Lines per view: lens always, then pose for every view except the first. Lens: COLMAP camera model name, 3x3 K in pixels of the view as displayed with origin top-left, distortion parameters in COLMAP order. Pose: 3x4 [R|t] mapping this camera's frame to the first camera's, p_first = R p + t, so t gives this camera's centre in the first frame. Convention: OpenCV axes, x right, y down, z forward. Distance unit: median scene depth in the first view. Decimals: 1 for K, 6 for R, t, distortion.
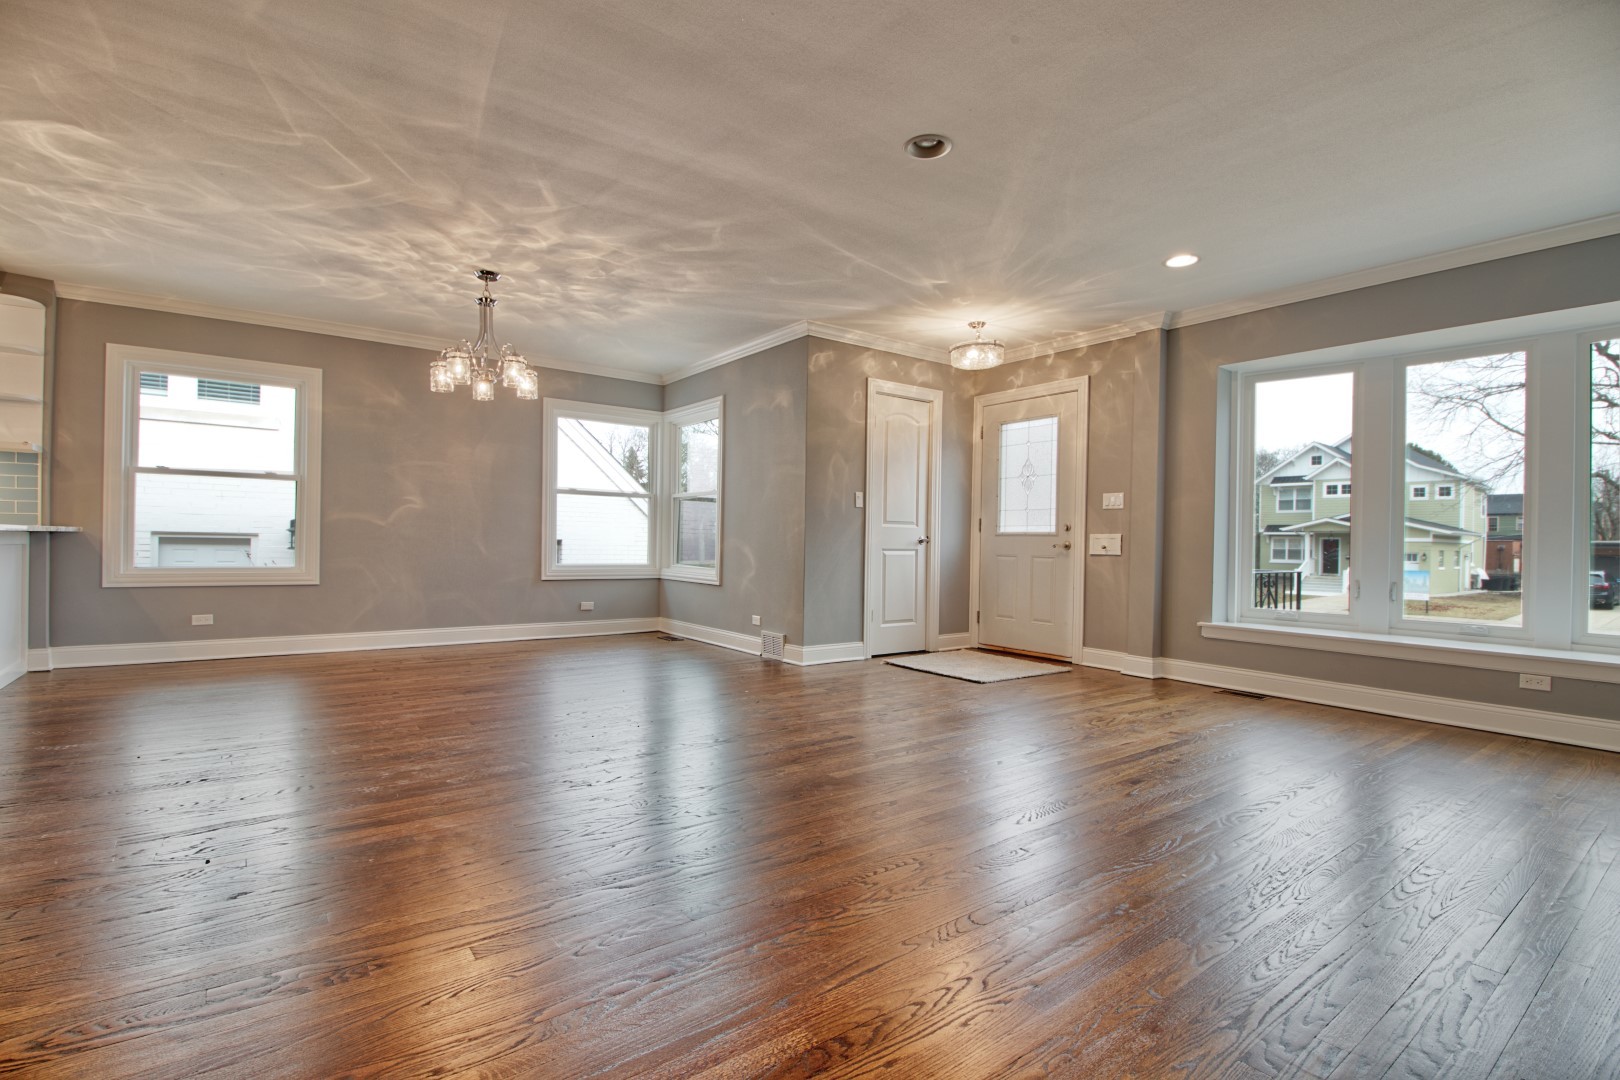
lens RADIAL K [[751.2, 0, 812.1], [0, 751.2, 541.2], [0, 0, 1]] dist [-0.003598, -0.000238]
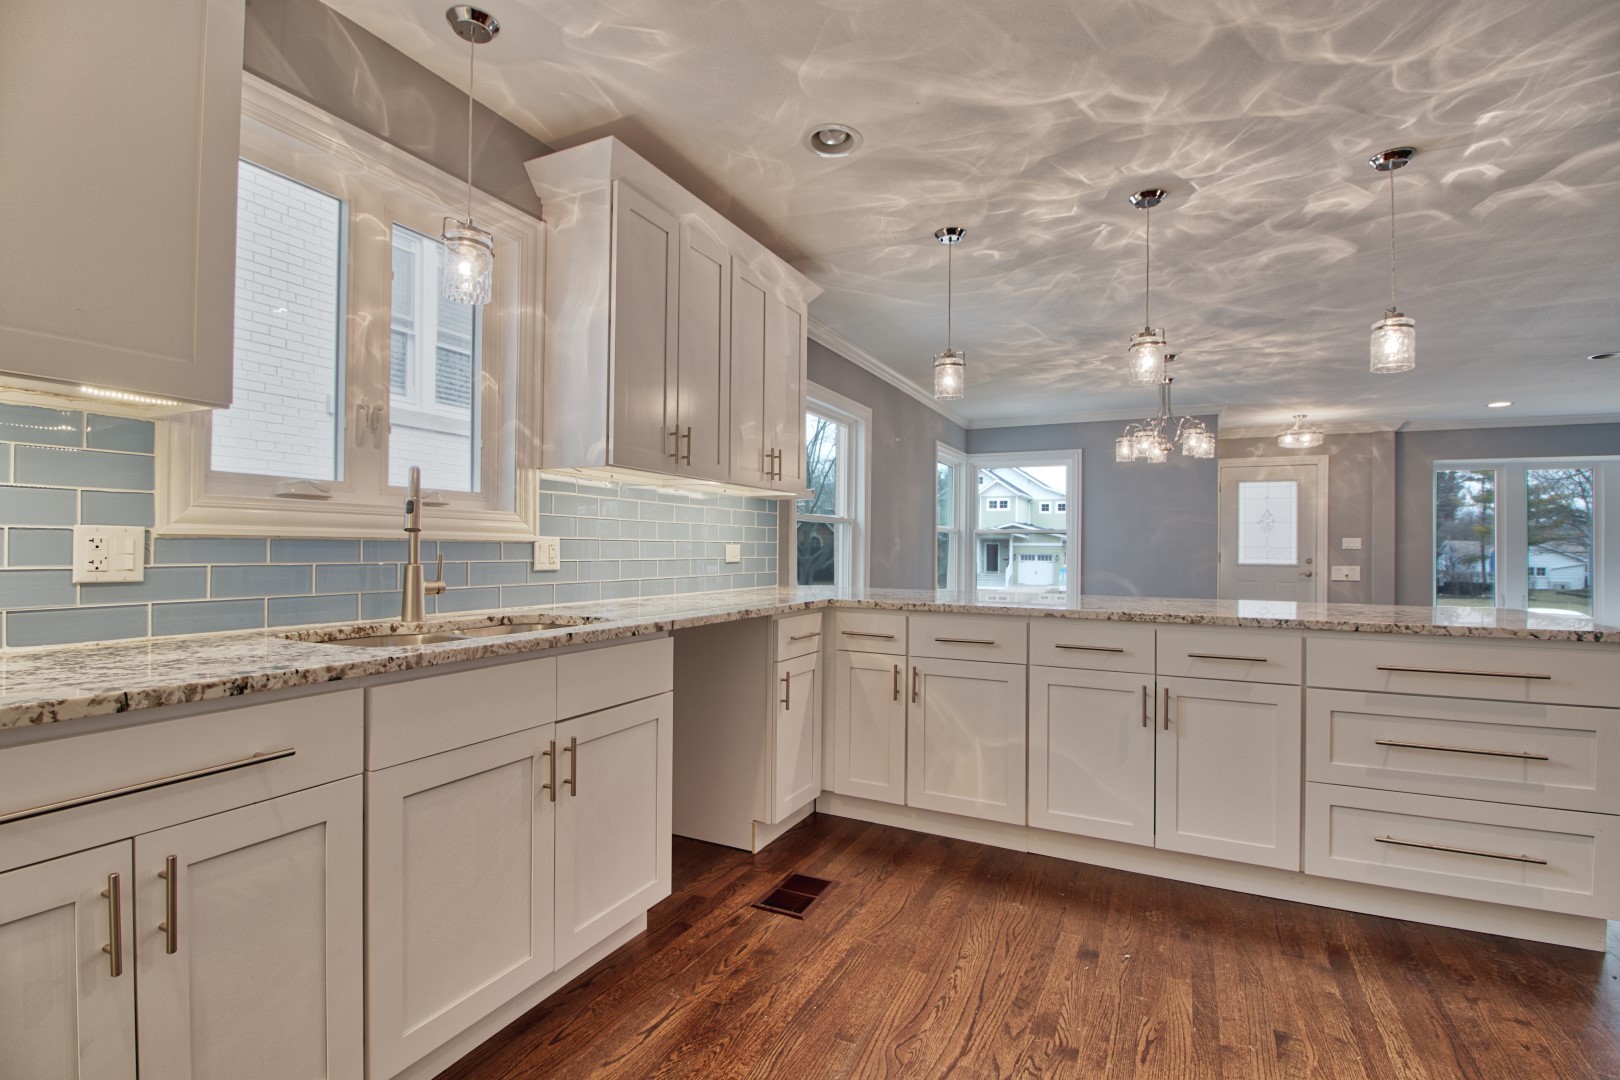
lens RADIAL K [[751.2, 0, 816.2], [0, 751.2, 541.5], [0, 0, 1]] dist [-0.003598, -0.000238]
pose [[0.885756, -0.004646, 0.464128, -1.178795], [0.005534, 0.999985, -0.000550, -0.061605], [-0.464118, 0.003055, 0.885768, 0.189955]]
